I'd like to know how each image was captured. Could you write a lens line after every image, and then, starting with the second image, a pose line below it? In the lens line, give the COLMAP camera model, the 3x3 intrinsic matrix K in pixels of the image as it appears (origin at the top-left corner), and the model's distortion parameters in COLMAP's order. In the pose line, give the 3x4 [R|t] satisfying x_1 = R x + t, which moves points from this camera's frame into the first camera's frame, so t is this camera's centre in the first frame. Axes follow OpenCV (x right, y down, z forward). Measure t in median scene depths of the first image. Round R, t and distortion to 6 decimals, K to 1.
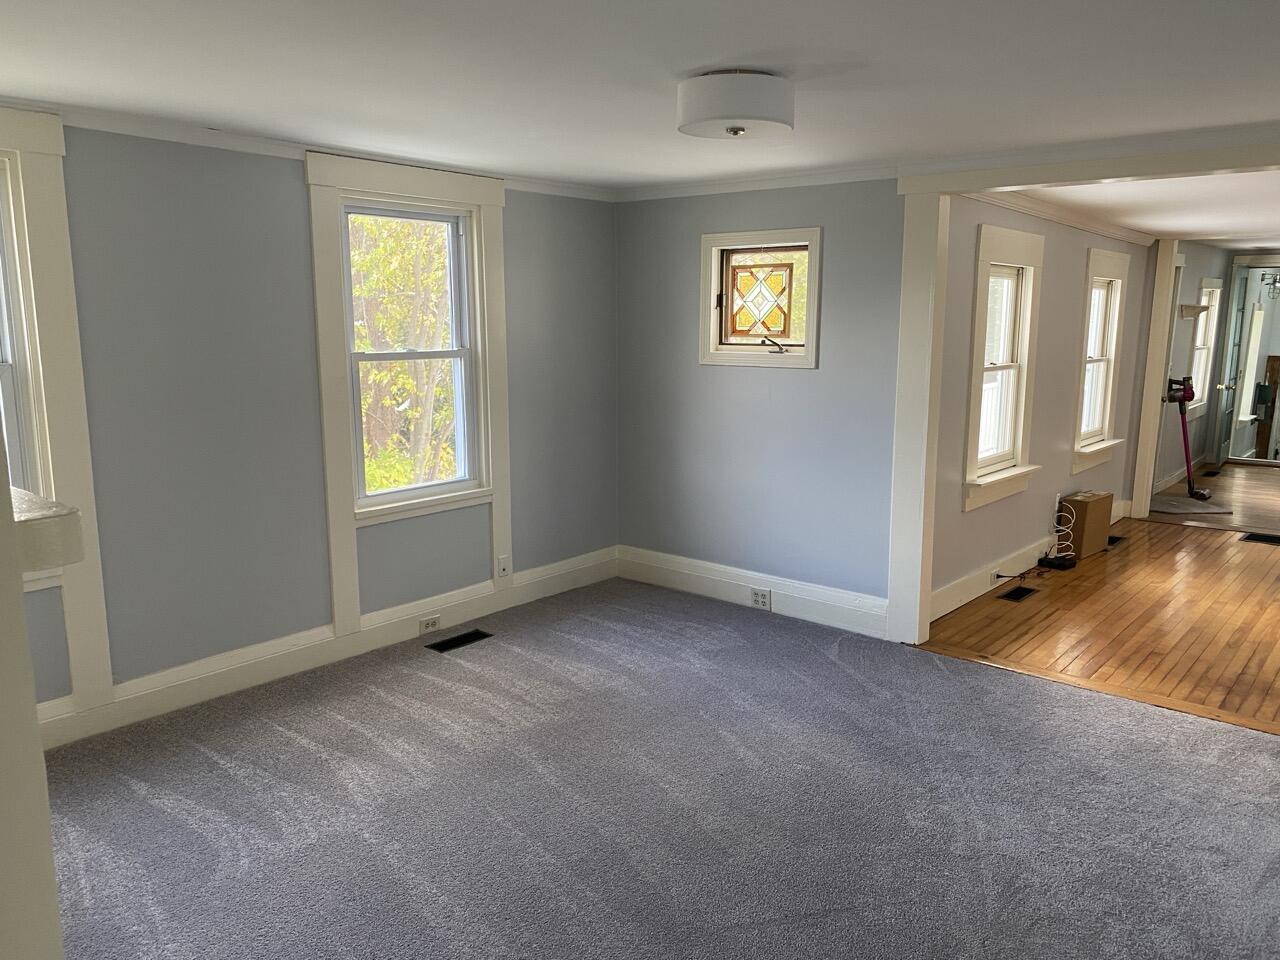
lens RADIAL K [[971.4, 0, 645.5], [0, 971.4, 475.4], [0, 0, 1]] dist [0.061071, -0.048125]
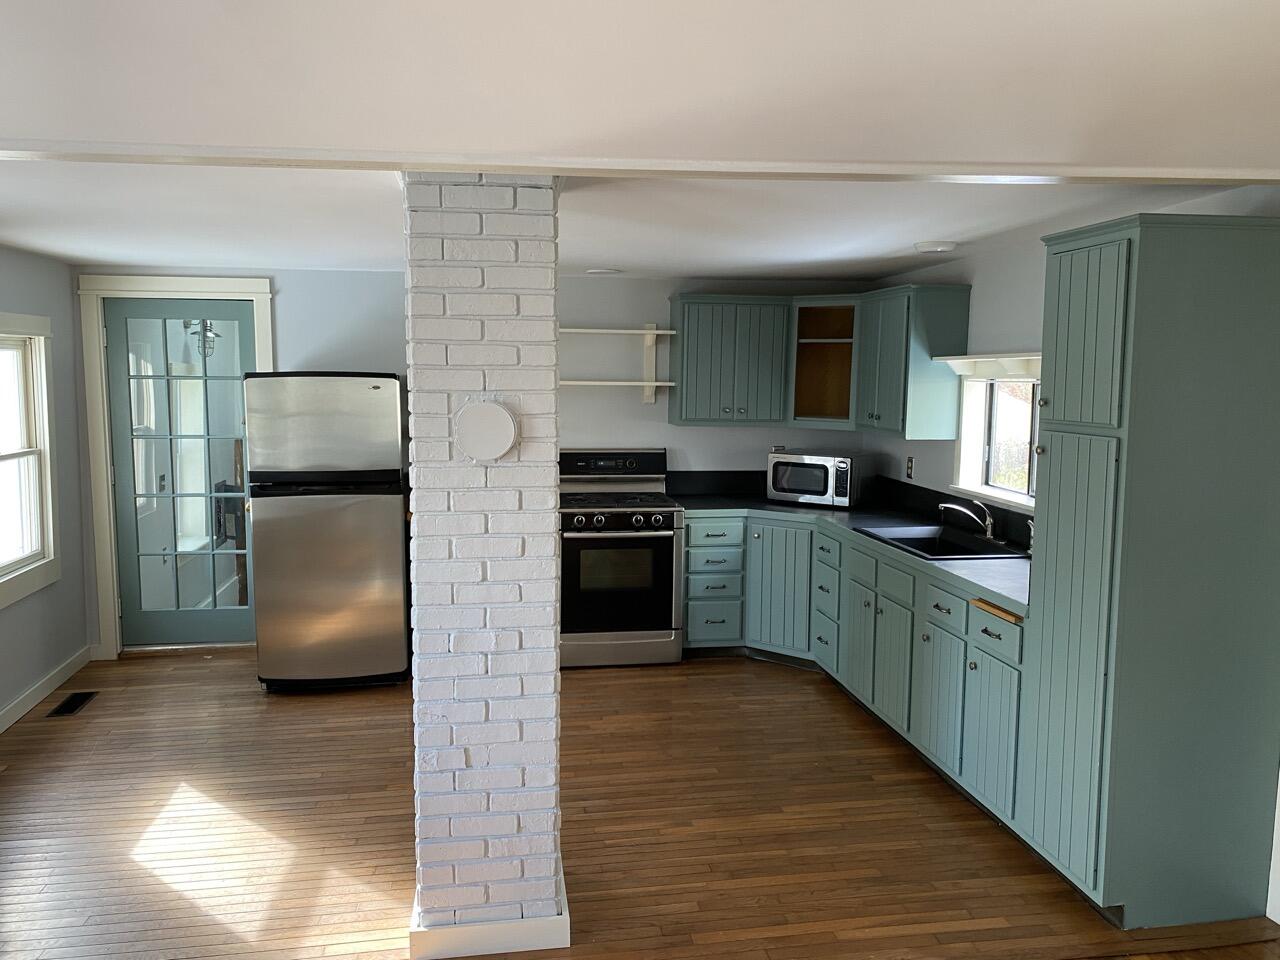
lens RADIAL K [[978.8, 0, 636.0], [0, 978.8, 481.0], [0, 0, 1]] dist [-0.004092, 0.040711]
pose [[0.668471, -0.085908, 0.738760, 0.785480], [0.122036, 0.992513, 0.004991, -0.156491], [-0.733658, 0.086819, 0.673950, 0.861597]]
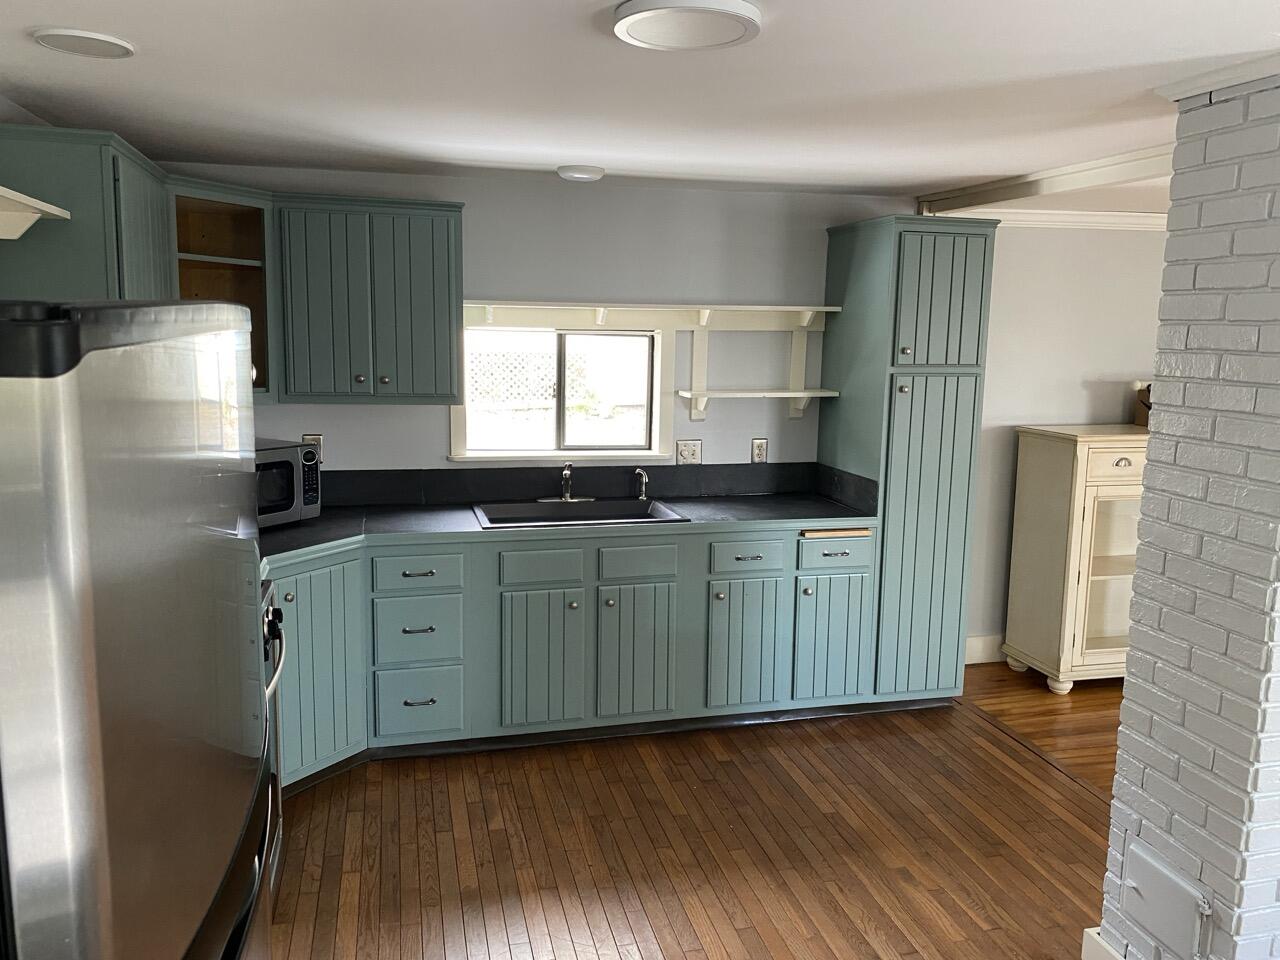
lens RADIAL K [[971.4, 0, 645.5], [0, 971.4, 475.4], [0, 0, 1]] dist [0.061071, -0.048125]
pose [[-0.807320, -0.109550, 0.579857, 1.119782], [0.072678, 0.956679, 0.281928, -0.308116], [-0.585622, 0.269749, -0.764384, 1.810601]]
